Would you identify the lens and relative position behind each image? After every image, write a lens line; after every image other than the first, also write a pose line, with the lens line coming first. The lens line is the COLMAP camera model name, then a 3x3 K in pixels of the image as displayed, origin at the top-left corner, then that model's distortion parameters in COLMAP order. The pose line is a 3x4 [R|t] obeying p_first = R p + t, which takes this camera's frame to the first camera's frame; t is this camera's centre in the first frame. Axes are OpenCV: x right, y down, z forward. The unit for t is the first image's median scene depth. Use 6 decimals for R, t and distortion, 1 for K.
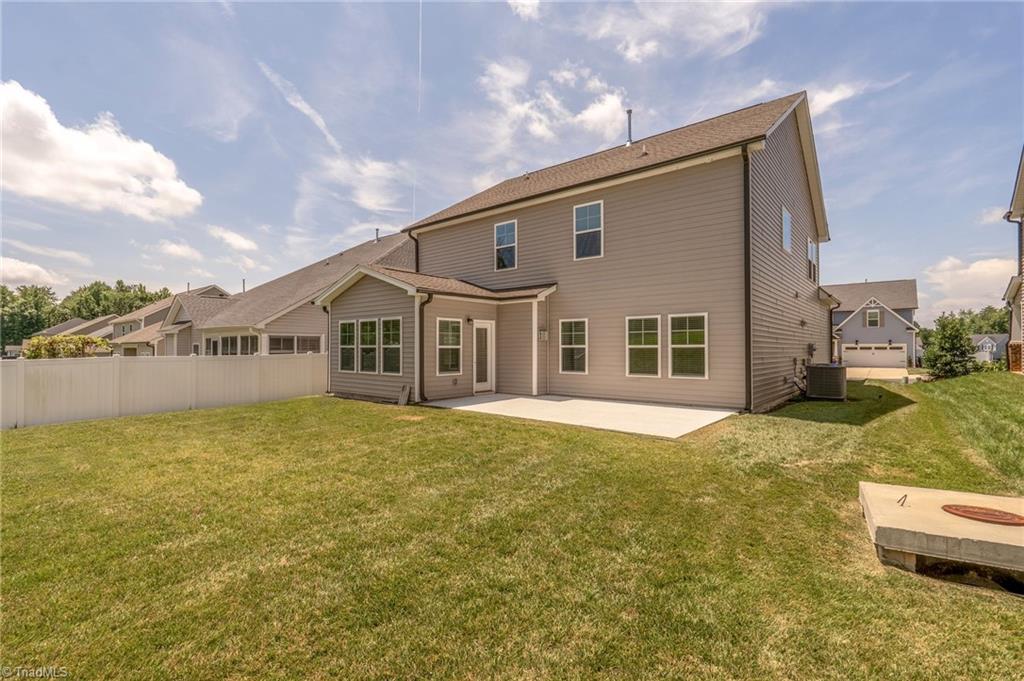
lens RADIAL K [[465.9, 0, 502.0], [0, 465.9, 342.4], [0, 0, 1]] dist [0.004502, -0.000054]
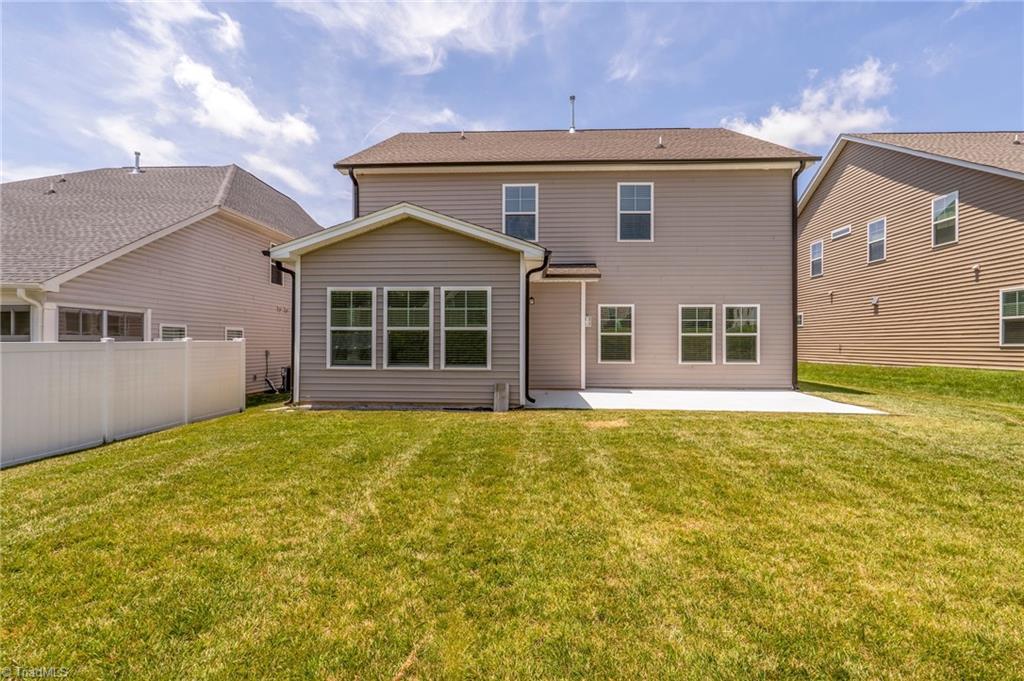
lens RADIAL K [[465.9, 0, 510.7], [0, 465.9, 343.4], [0, 0, 1]] dist [0.004502, -0.000054]
pose [[0.795728, 0.005578, 0.605628, -0.602746], [-0.012331, 0.999900, 0.006992, 0.024650], [-0.605528, -0.013032, 0.795717, 0.405971]]
